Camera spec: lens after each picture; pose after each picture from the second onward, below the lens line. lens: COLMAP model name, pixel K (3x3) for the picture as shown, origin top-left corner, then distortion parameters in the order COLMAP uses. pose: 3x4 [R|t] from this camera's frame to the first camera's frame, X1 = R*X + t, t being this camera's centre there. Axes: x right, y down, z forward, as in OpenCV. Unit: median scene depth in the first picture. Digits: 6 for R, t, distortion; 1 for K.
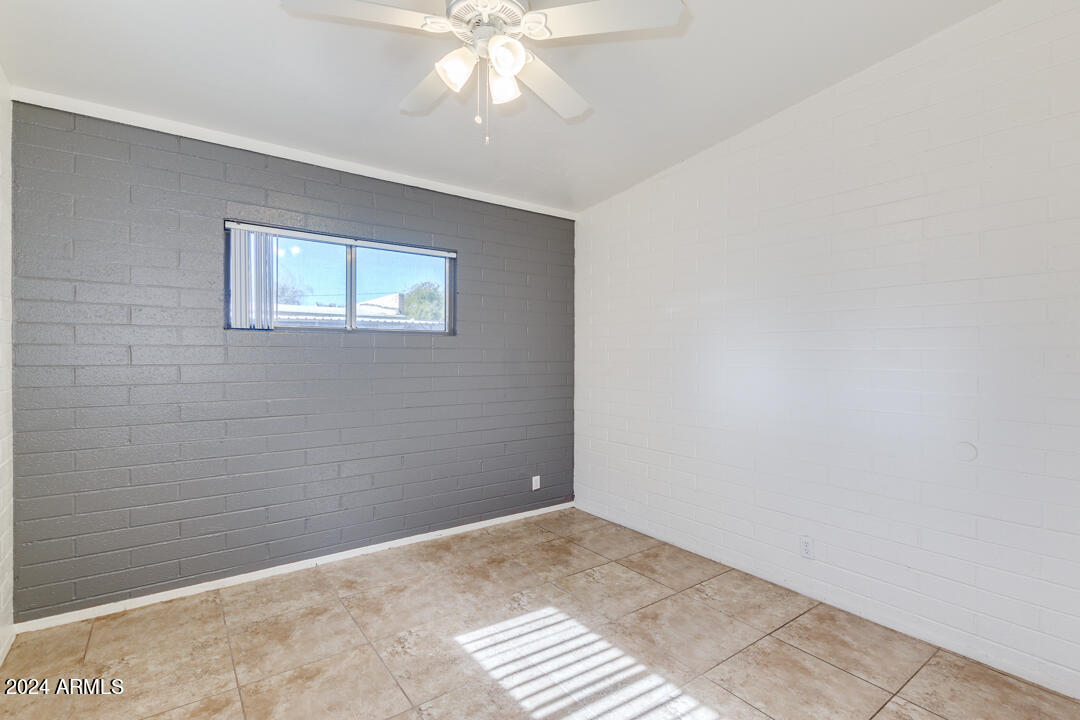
lens RADIAL K [[497.1, 0, 540.0], [0, 497.1, 360.0], [0, 0, 1]] dist [-0.000001, -0.001231]
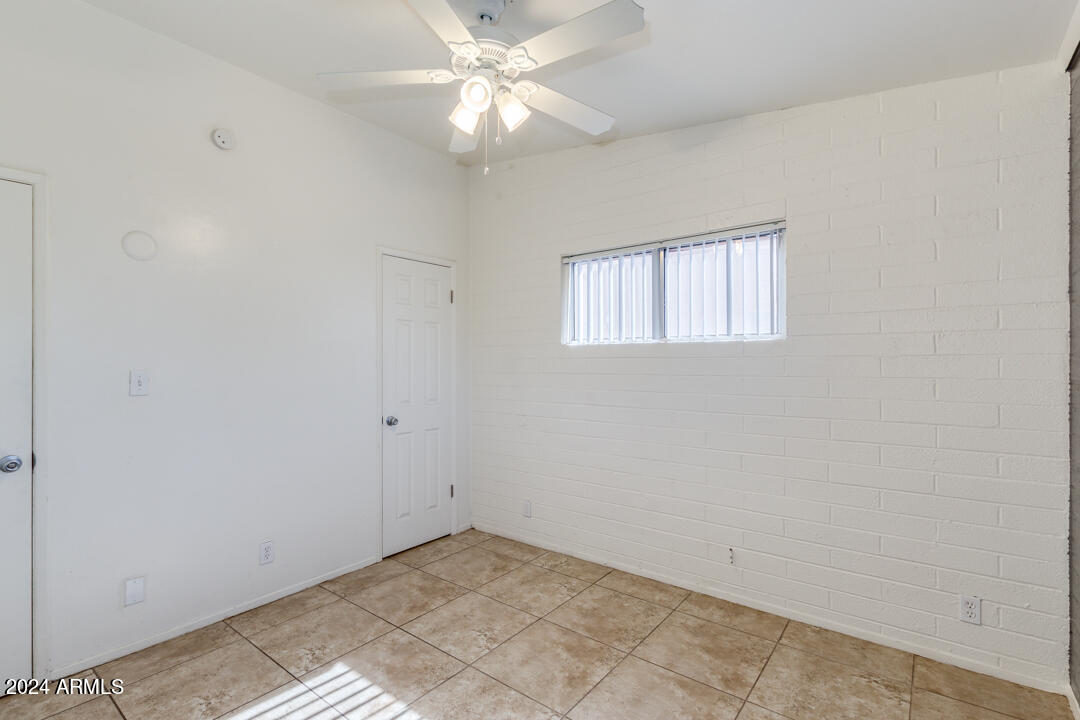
lens RADIAL K [[504.4, 0, 537.9], [0, 504.4, 381.3], [0, 0, 1]] dist [-0.000142, -0.008241]
pose [[-0.962999, 0.007871, -0.269390, 0.048631], [-0.009535, 0.997952, 0.063245, -0.033247], [0.269336, 0.063474, -0.960952, 1.218167]]
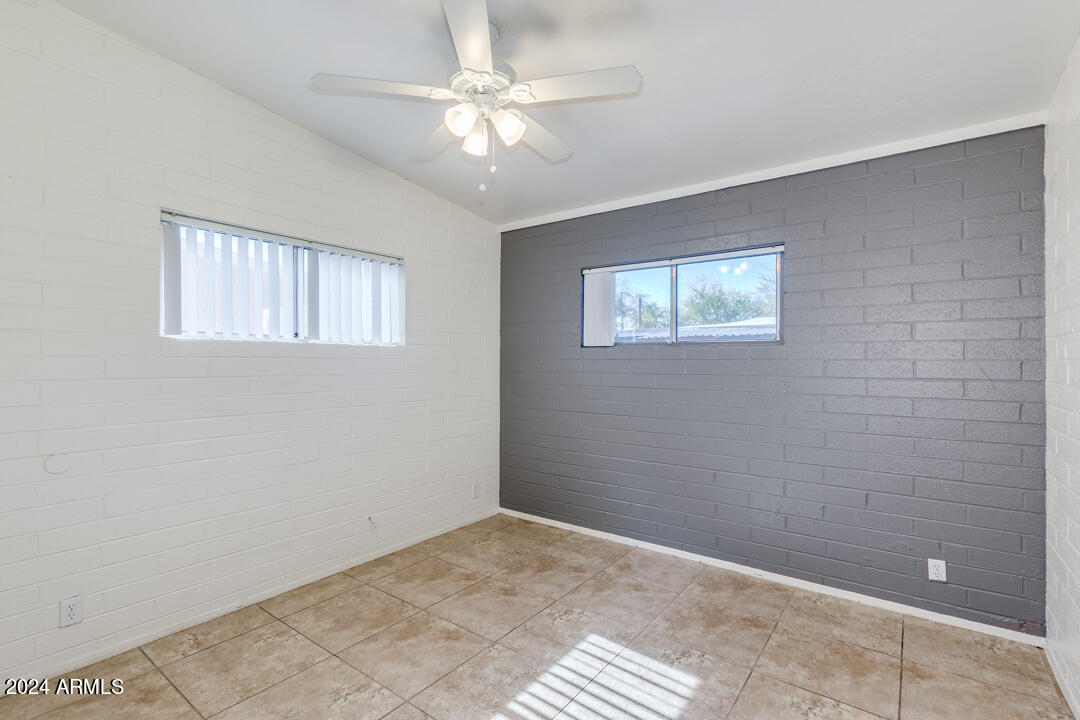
lens RADIAL K [[497.1, 0, 540.0], [0, 497.1, 360.0], [0, 0, 1]] dist [-0.000001, -0.001231]
pose [[0.290798, -0.008297, -0.956749, 0.631339], [-0.017577, 0.999747, -0.014012, -0.003797], [0.956623, 0.020892, 0.290578, 0.457424]]
